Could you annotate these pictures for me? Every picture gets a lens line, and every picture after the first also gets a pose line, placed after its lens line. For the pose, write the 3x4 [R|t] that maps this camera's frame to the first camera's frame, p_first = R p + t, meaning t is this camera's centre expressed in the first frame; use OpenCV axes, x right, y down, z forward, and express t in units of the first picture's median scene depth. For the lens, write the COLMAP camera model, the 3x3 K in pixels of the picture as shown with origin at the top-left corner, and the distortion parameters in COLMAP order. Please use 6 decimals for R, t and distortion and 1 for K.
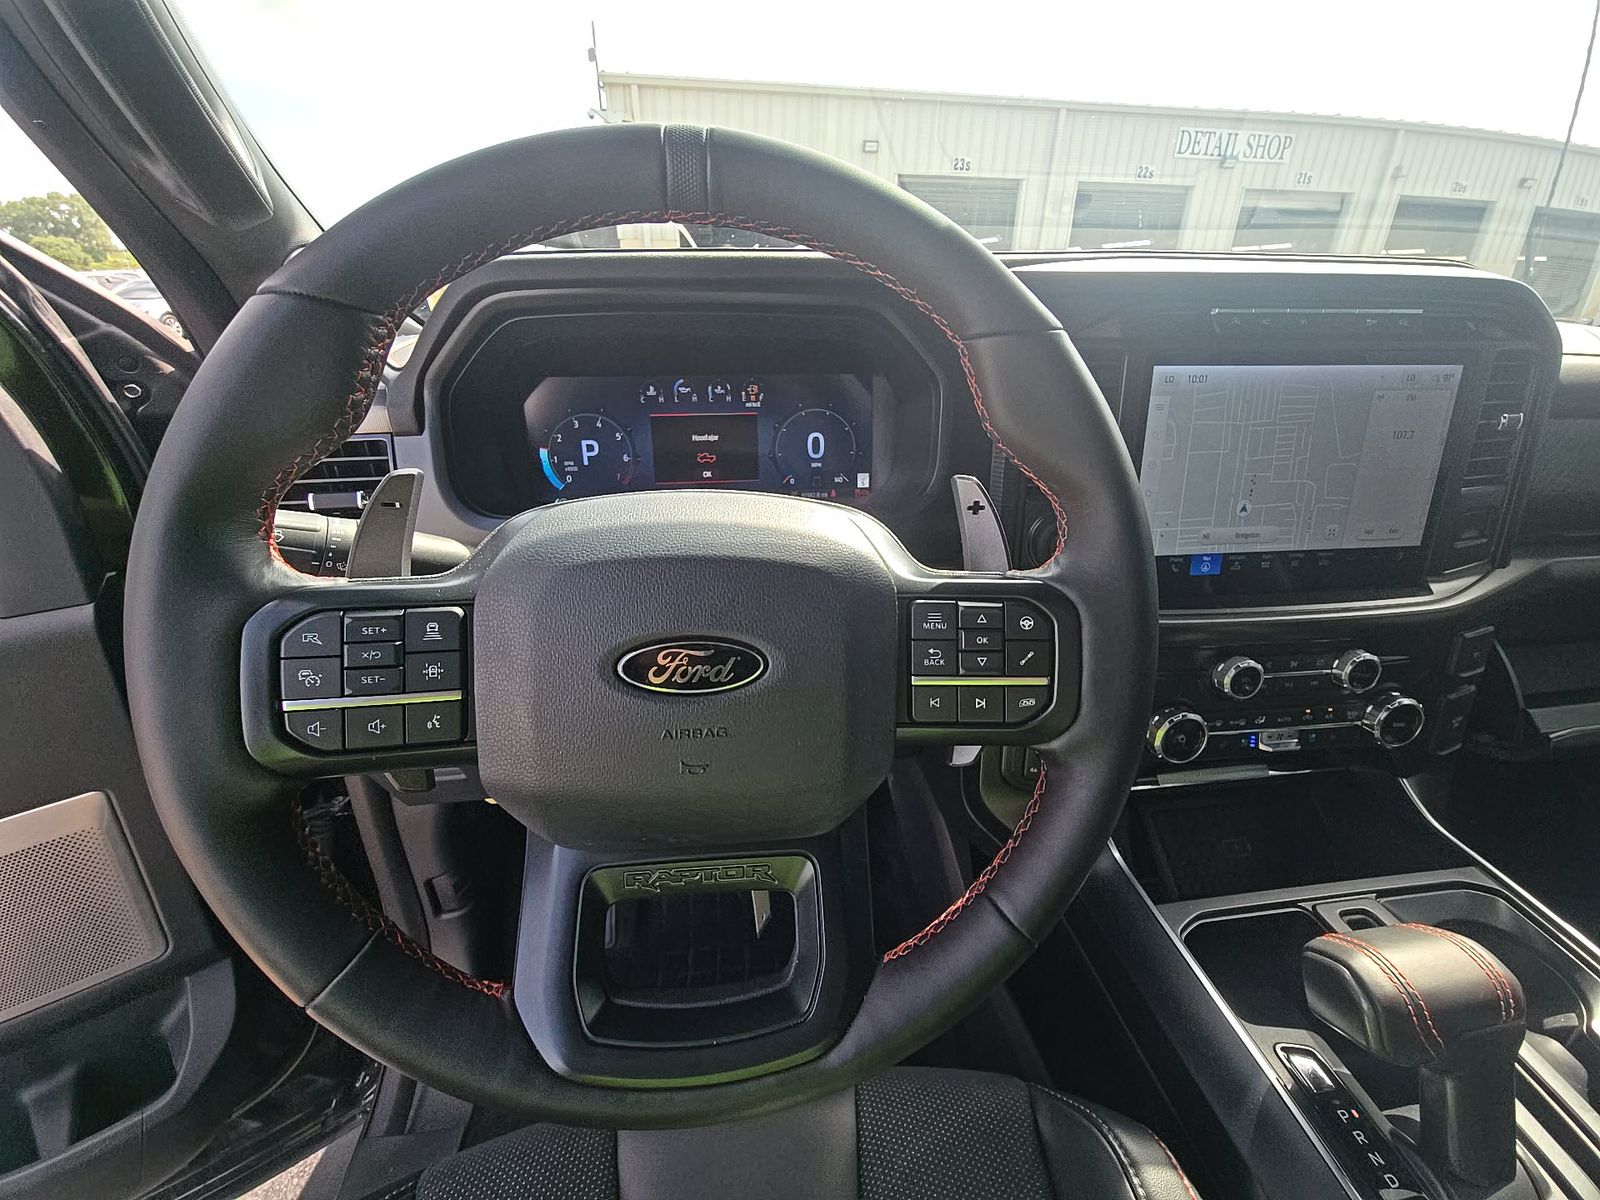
lens RADIAL K [[645.3, 0, 803.9], [0, 645.3, 597.6], [0, 0, 1]] dist [0.001202, -0.000011]
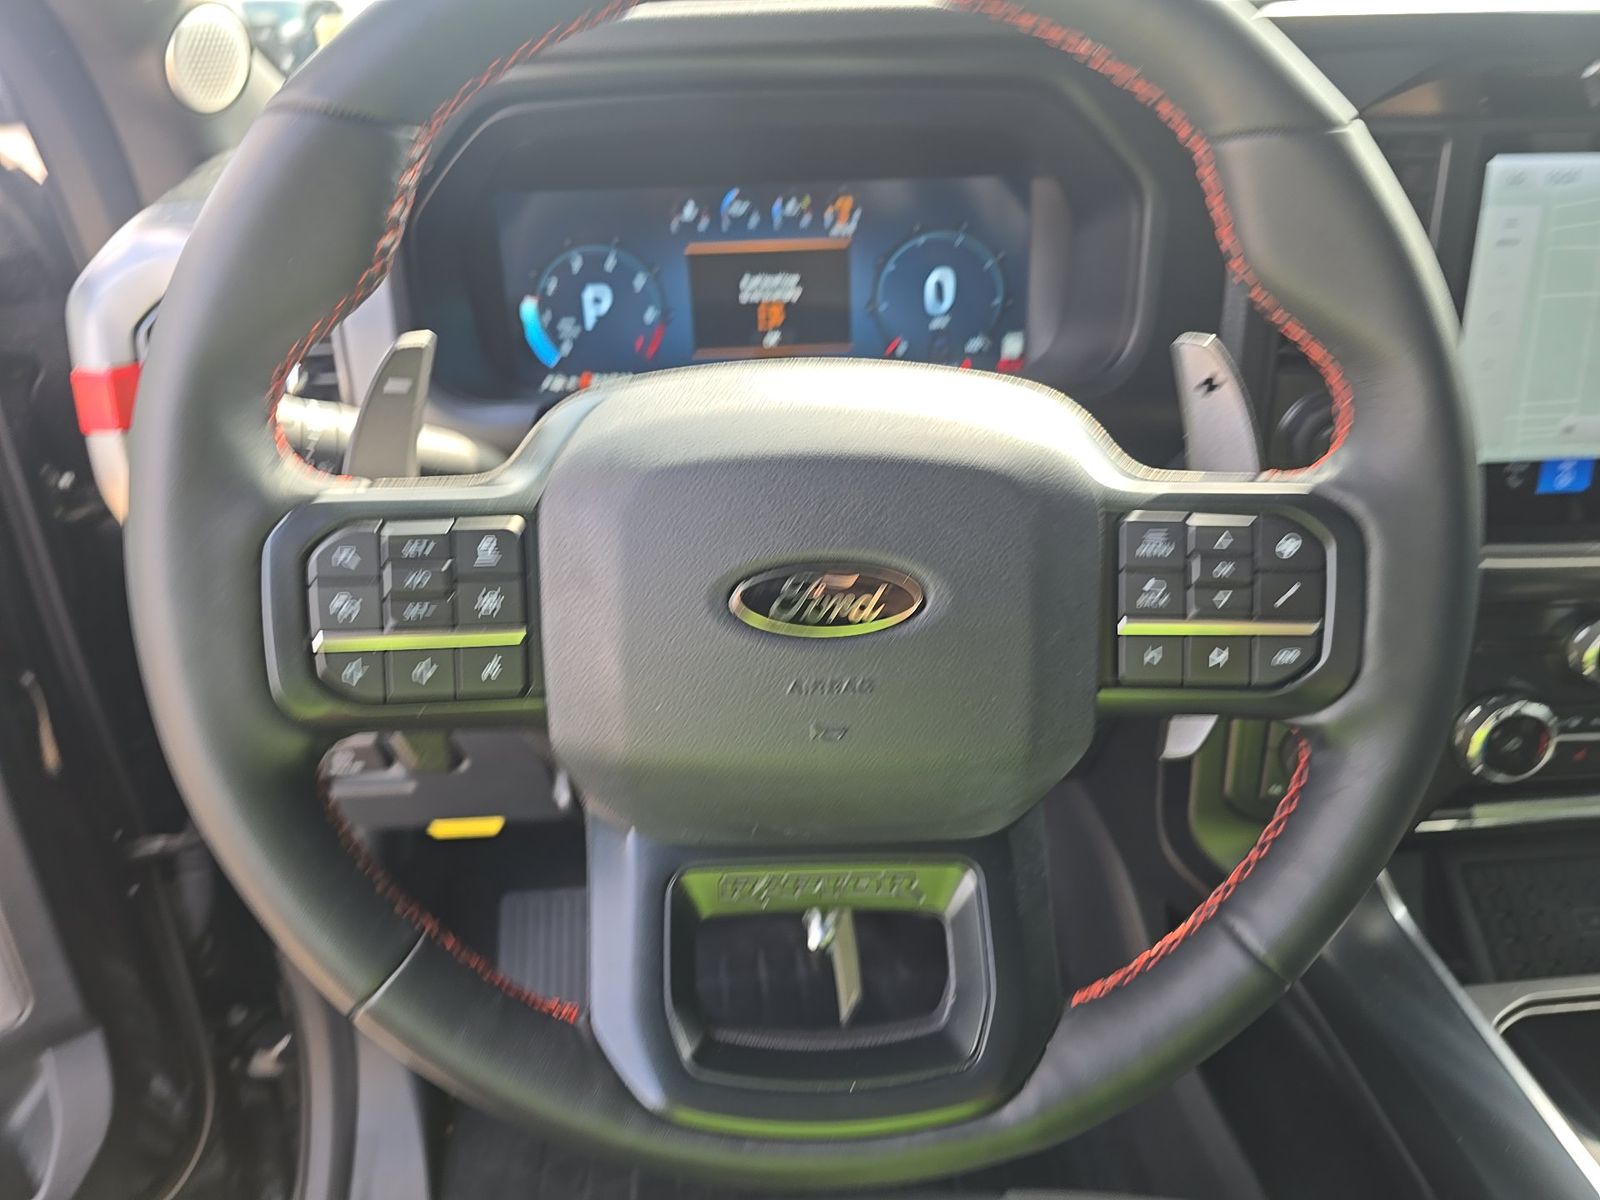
lens RADIAL K [[1085.2, 0, 769.6], [0, 1085.2, 606.0], [0, 0, 1]] dist [0.004239, -0.006787]
pose [[0.996670, 0.010092, -0.080908, -0.114538], [-0.005599, 0.998439, 0.055564, 0.037593], [0.081343, -0.054926, 0.995172, -0.218137]]
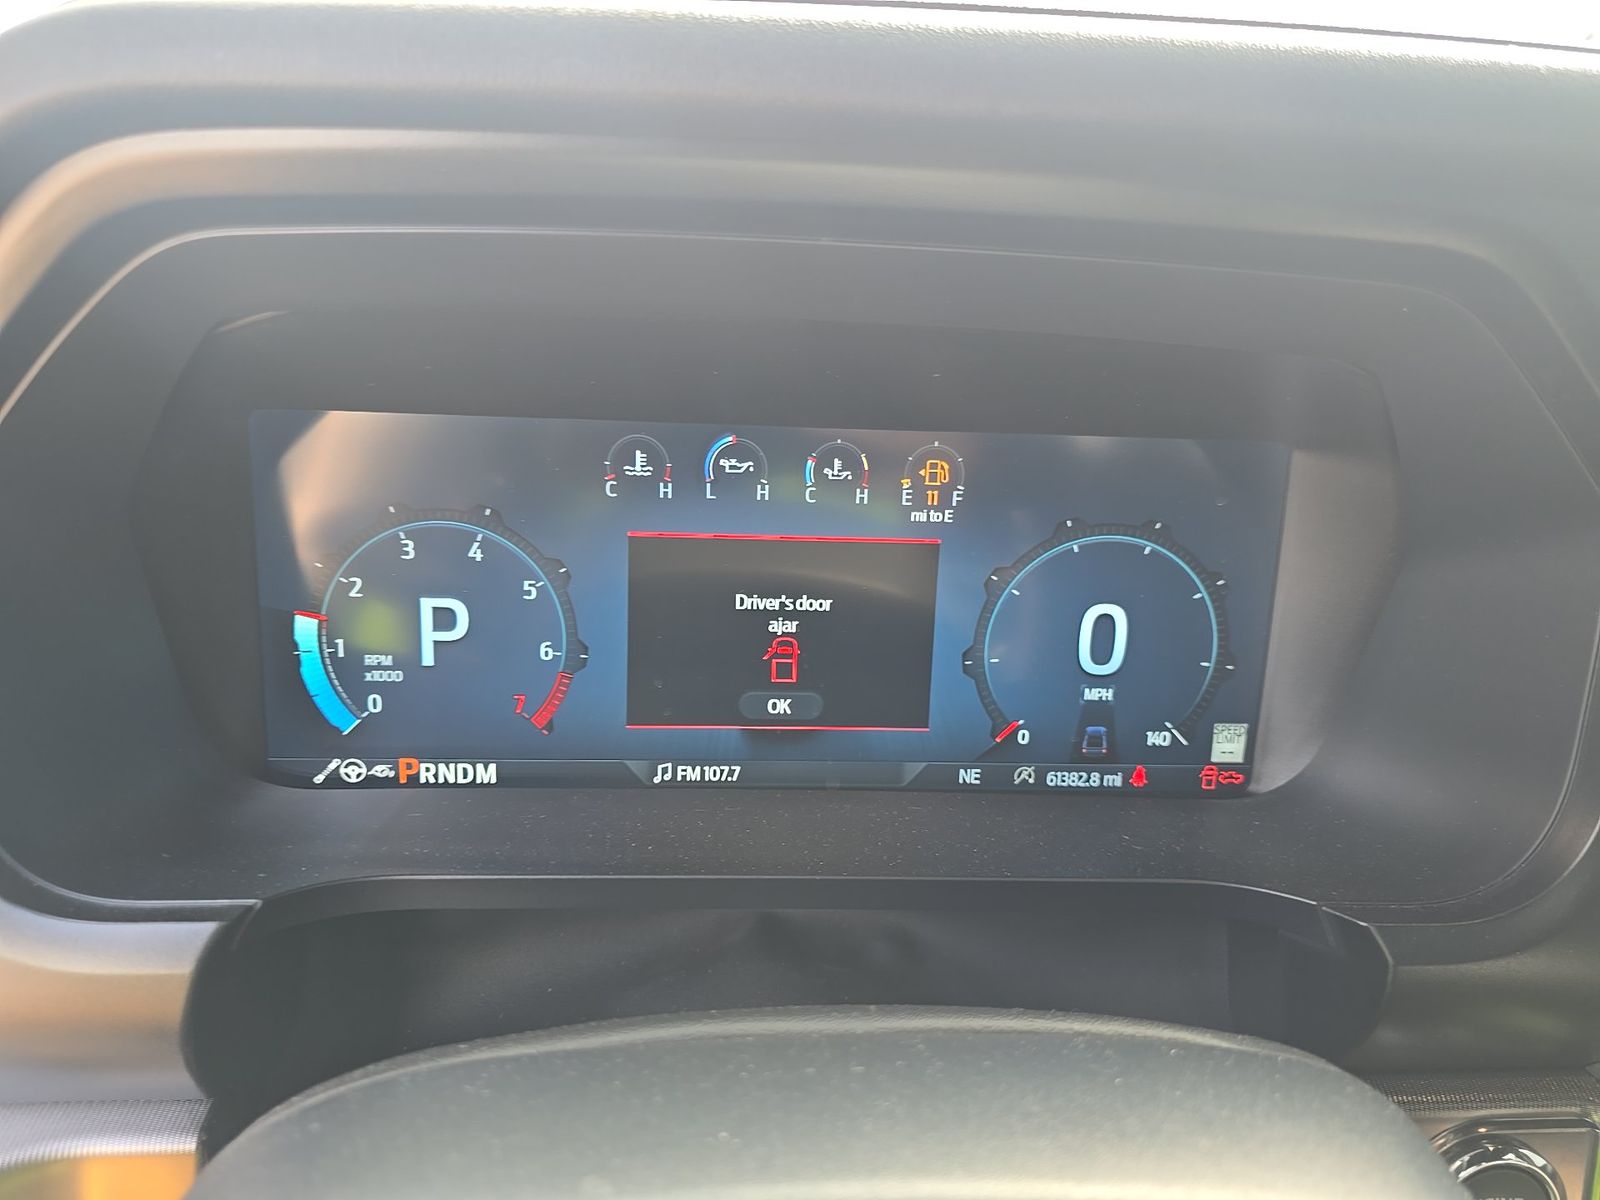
lens RADIAL K [[1085.2, 0, 796.3], [0, 1085.2, 598.2], [0, 0, 1]] dist [0.004239, -0.006787]
pose [[0.997153, 0.060118, -0.045506, -0.230650], [-0.064947, 0.991429, -0.113359, -0.357114], [0.038301, 0.115992, 0.992511, 0.832097]]
